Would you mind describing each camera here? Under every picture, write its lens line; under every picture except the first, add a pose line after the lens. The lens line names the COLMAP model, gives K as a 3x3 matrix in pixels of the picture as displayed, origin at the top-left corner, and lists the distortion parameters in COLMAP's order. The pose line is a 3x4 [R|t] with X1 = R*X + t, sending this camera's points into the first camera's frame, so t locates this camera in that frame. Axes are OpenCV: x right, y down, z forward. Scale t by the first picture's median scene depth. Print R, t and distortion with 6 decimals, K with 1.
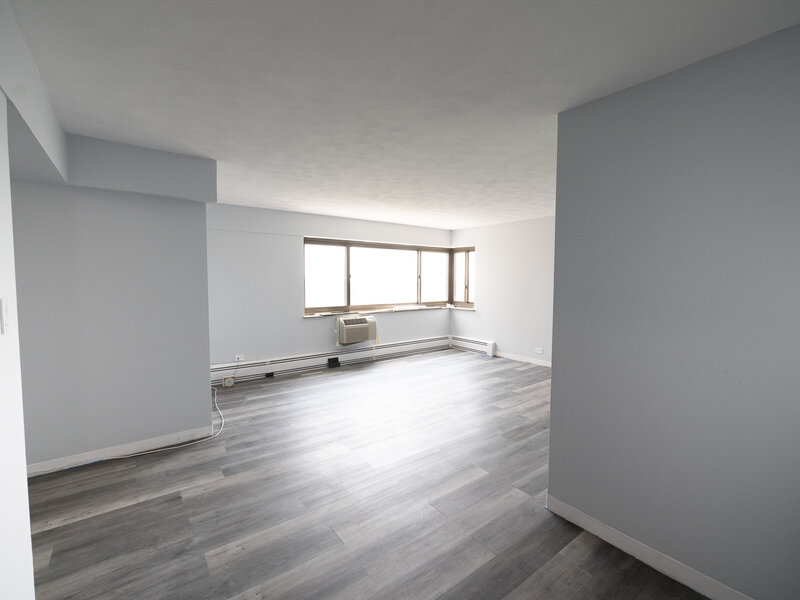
lens RADIAL K [[365.0, 0, 397.6], [0, 365.0, 301.9], [0, 0, 1]] dist [-0.000929, -0.001840]
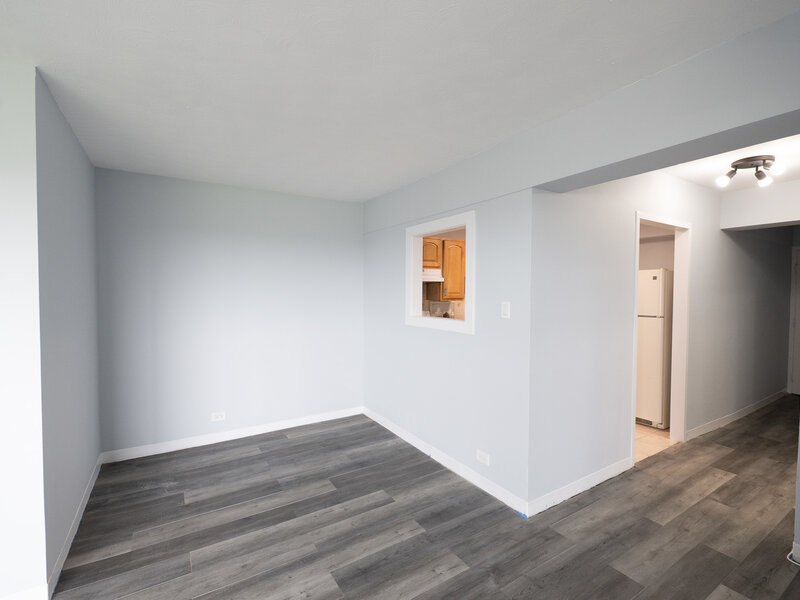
lens RADIAL K [[365.0, 0, 389.2], [0, 365.0, 304.4], [0, 0, 1]] dist [-0.000929, -0.001840]
pose [[-0.993775, -0.009136, 0.111031, -0.153989], [0.002071, 0.994944, 0.100405, -0.045674], [-0.111387, 0.100010, -0.988732, 0.716313]]
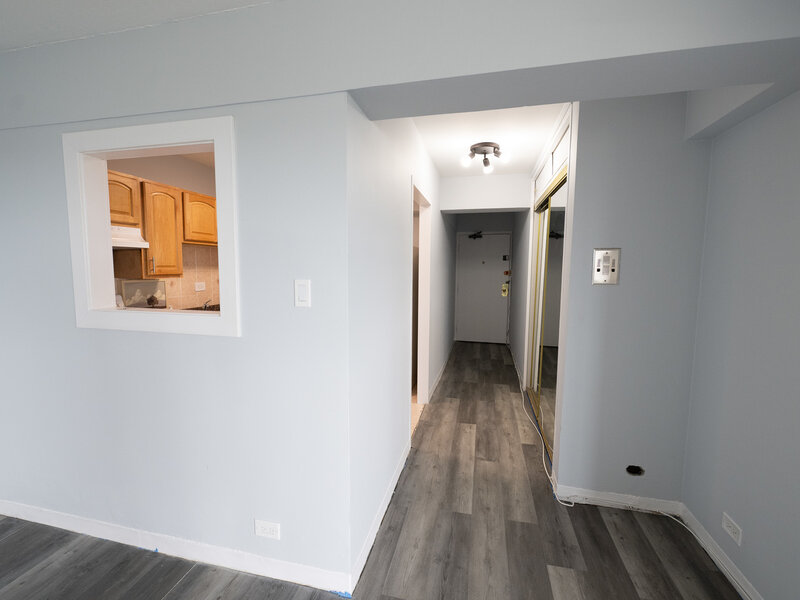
lens RADIAL K [[365.0, 0, 406.9], [0, 365.0, 301.4], [0, 0, 1]] dist [-0.000929, -0.001840]
pose [[-0.767172, 0.054264, -0.639142, -0.129160], [-0.048828, 0.988584, 0.142542, -0.029492], [0.639580, 0.140563, -0.755764, 0.505697]]
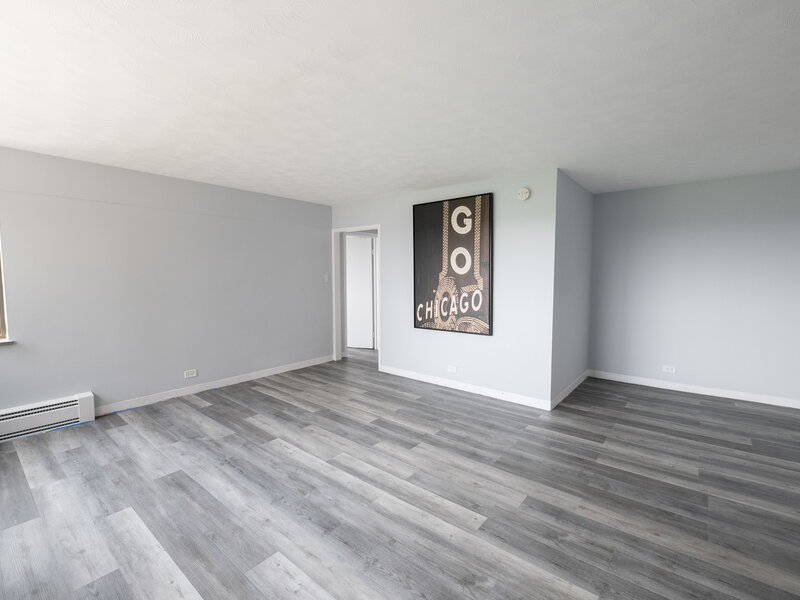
lens RADIAL K [[365.0, 0, 407.0], [0, 365.0, 298.9], [0, 0, 1]] dist [-0.000929, -0.001840]
pose [[-0.241974, -0.074814, 0.967394, -0.432911], [0.064944, 0.993538, 0.093081, -0.052224], [-0.968107, 0.085350, -0.235552, 0.884226]]
